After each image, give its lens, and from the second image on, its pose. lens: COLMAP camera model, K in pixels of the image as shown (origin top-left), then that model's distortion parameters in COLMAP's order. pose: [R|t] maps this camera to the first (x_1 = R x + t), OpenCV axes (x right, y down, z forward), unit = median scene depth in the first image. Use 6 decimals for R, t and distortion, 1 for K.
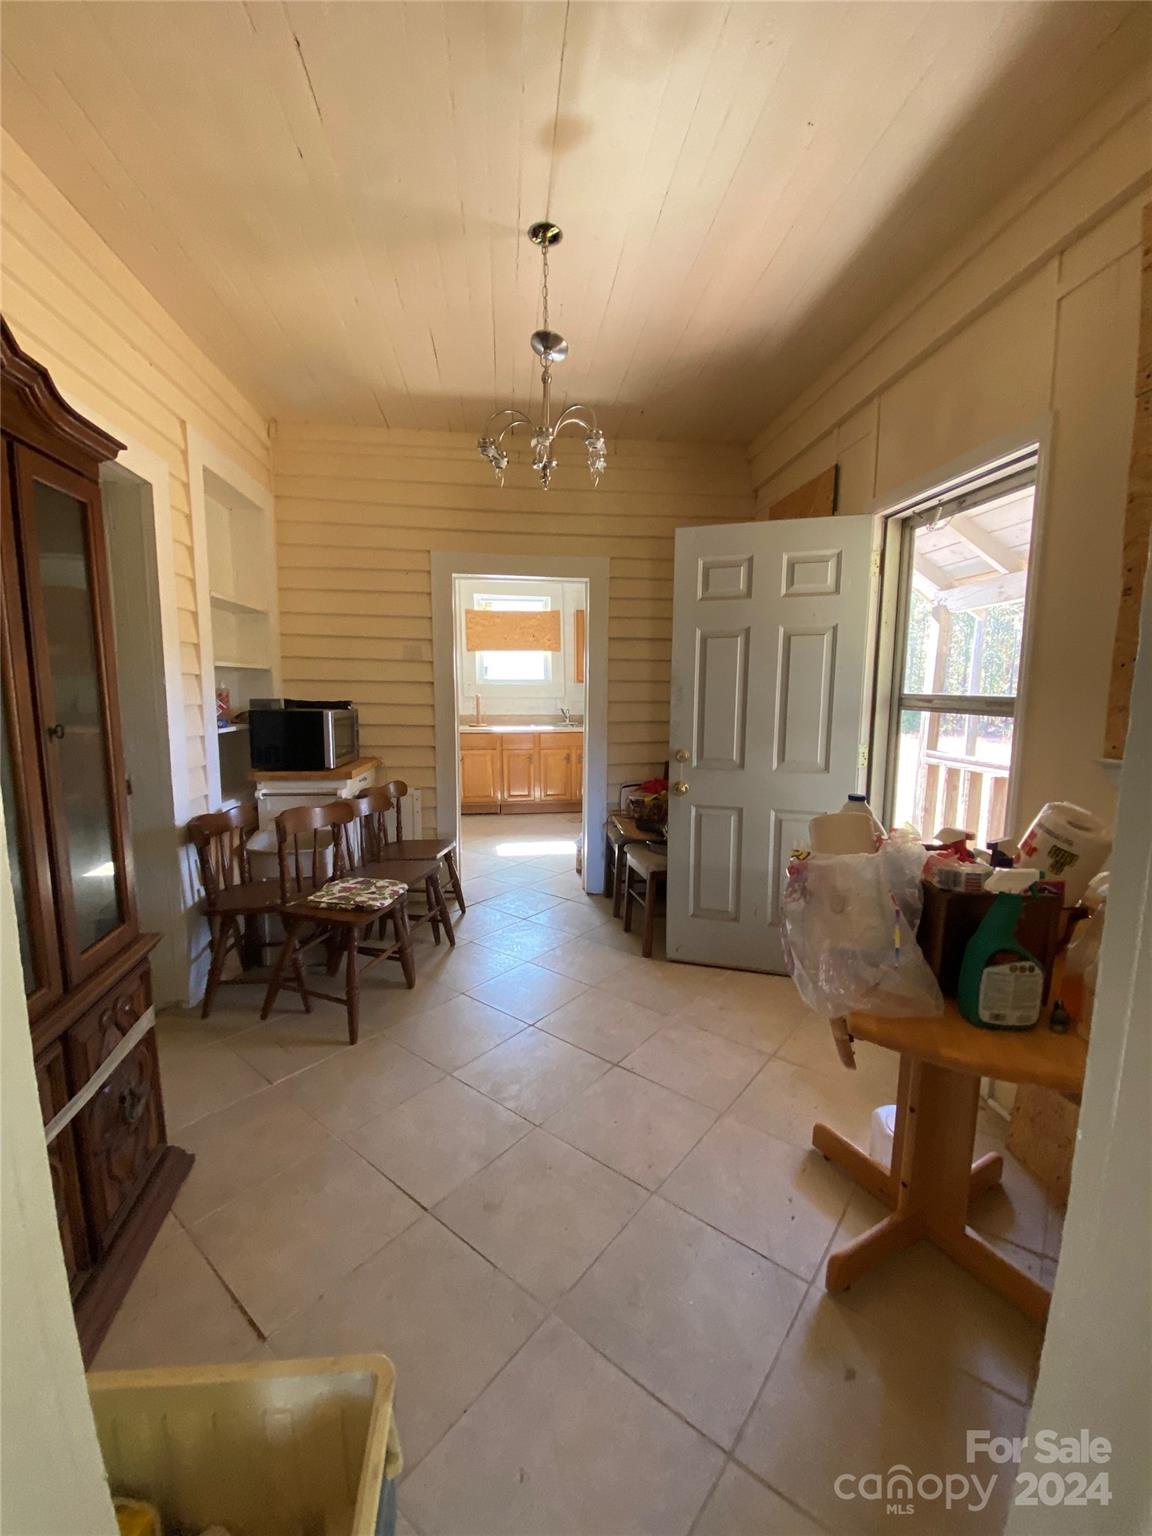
lens RADIAL K [[615.7, 0, 577.6], [0, 615.7, 769.9], [0, 0, 1]] dist [0.024545, 0.000034]
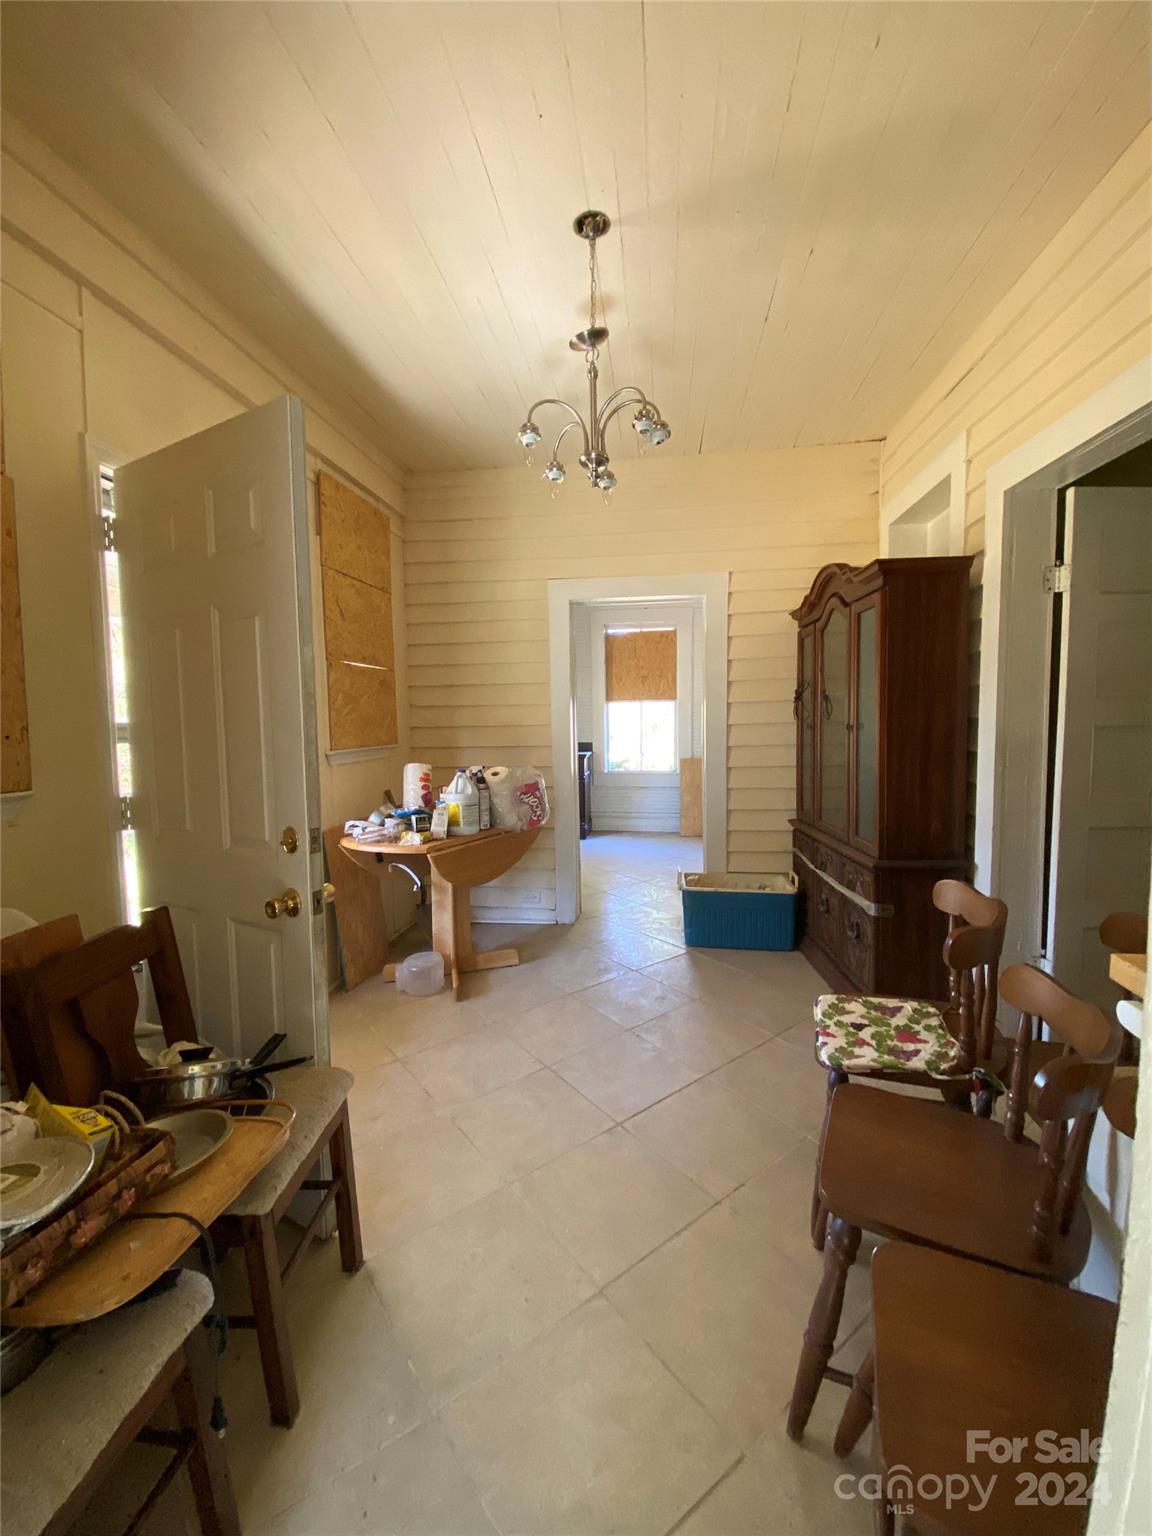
lens RADIAL K [[615.7, 0, 577.8], [0, 615.7, 755.8], [0, 0, 1]] dist [0.024545, 0.000034]
pose [[-0.969309, -0.005951, 0.245774, -0.163772], [0.044027, 0.979344, 0.197348, -0.165001], [-0.241872, 0.202112, -0.949025, 1.264150]]
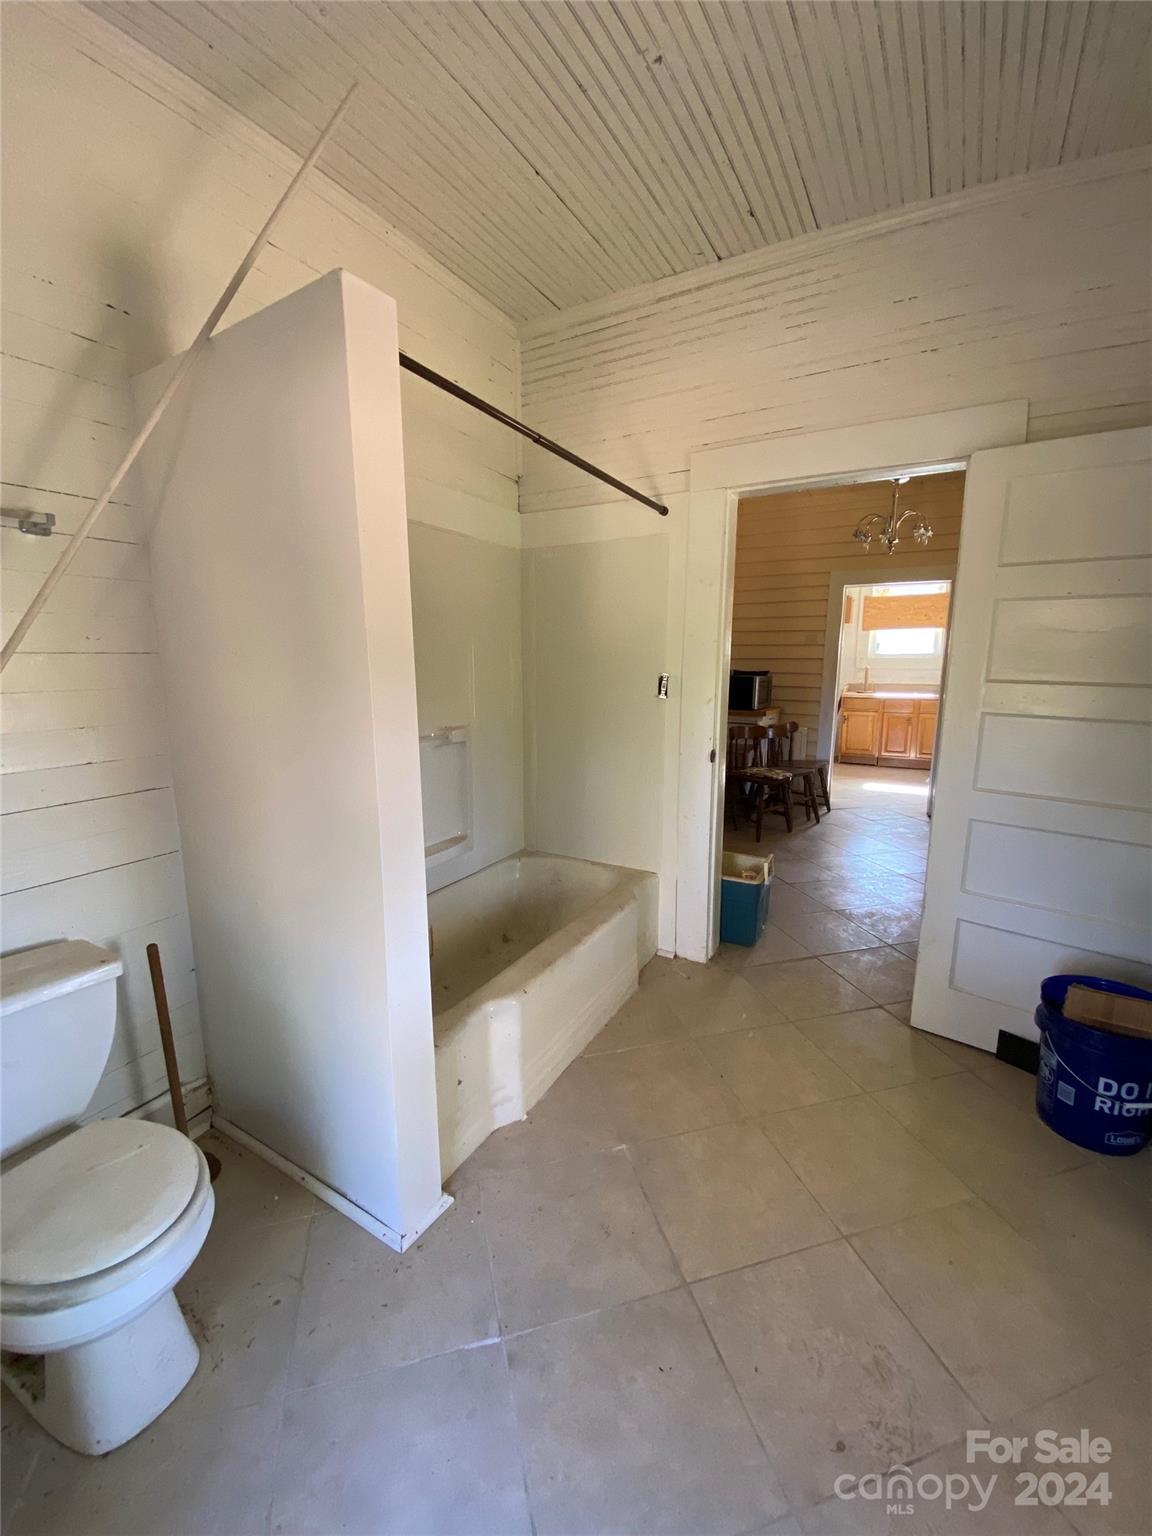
lens RADIAL K [[615.7, 0, 576.6], [0, 615.7, 766.4], [0, 0, 1]] dist [0.024545, 0.000034]
pose [[0.809296, 0.094485, -0.579752, 0.212805], [-0.072341, 0.995497, 0.061258, 0.083380], [0.582929, -0.007637, 0.812487, -0.688950]]
